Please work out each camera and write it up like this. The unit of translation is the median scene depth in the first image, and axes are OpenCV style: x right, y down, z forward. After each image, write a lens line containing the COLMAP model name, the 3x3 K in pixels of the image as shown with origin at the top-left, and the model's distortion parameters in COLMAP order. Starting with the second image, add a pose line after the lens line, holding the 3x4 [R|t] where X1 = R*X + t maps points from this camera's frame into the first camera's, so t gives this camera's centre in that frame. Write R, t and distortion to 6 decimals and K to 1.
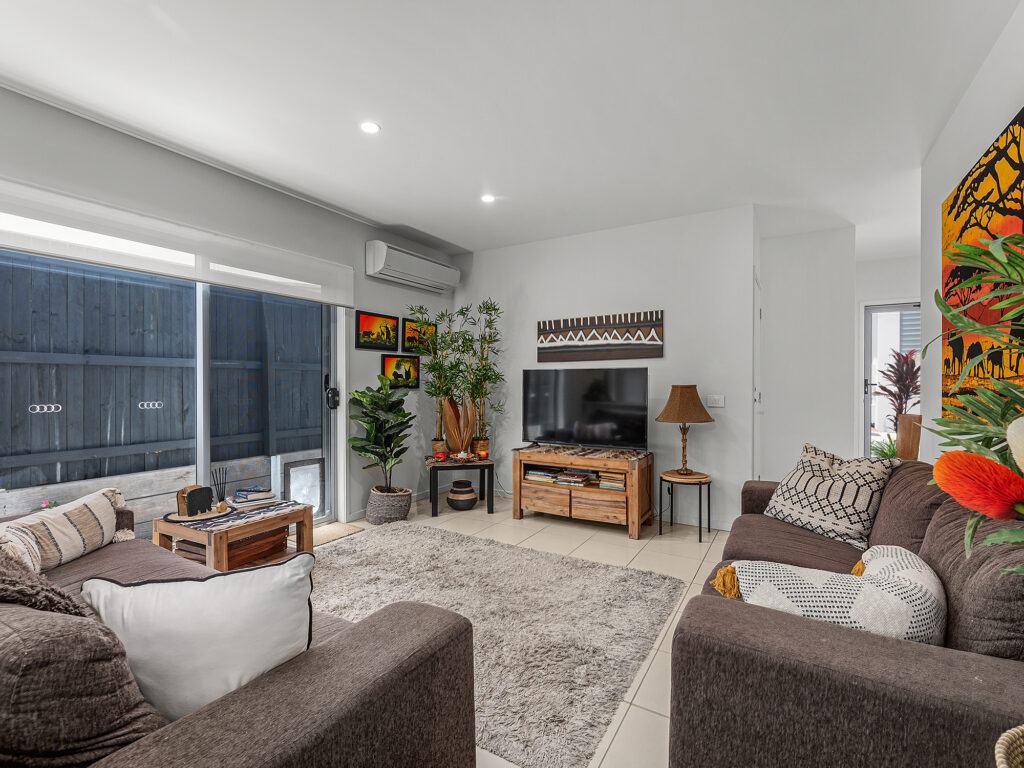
lens RADIAL K [[470.4, 0, 508.7], [0, 470.4, 385.3], [0, 0, 1]] dist [-0.003695, 0.000944]
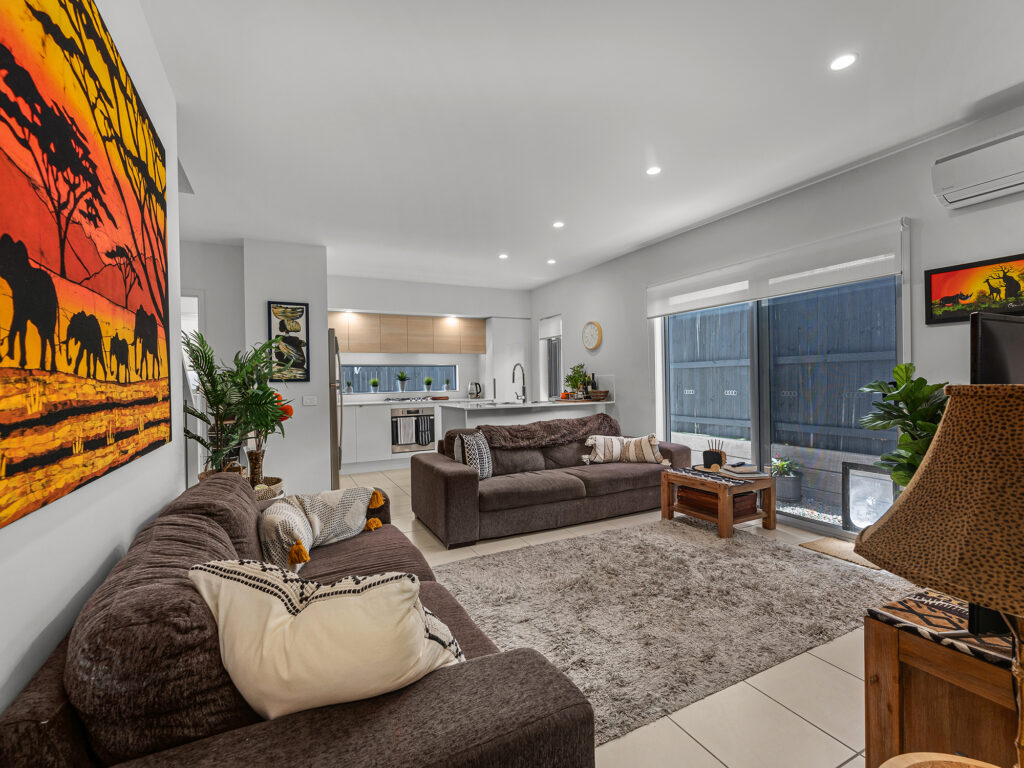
lens RADIAL K [[470.4, 0, 511.9], [0, 470.4, 382.4], [0, 0, 1]] dist [-0.003695, 0.000944]
pose [[-0.535770, 0.011371, -0.844287, 0.679287], [0.013166, 0.999900, 0.005112, -0.005788], [0.844261, -0.008377, -0.535866, 0.964718]]
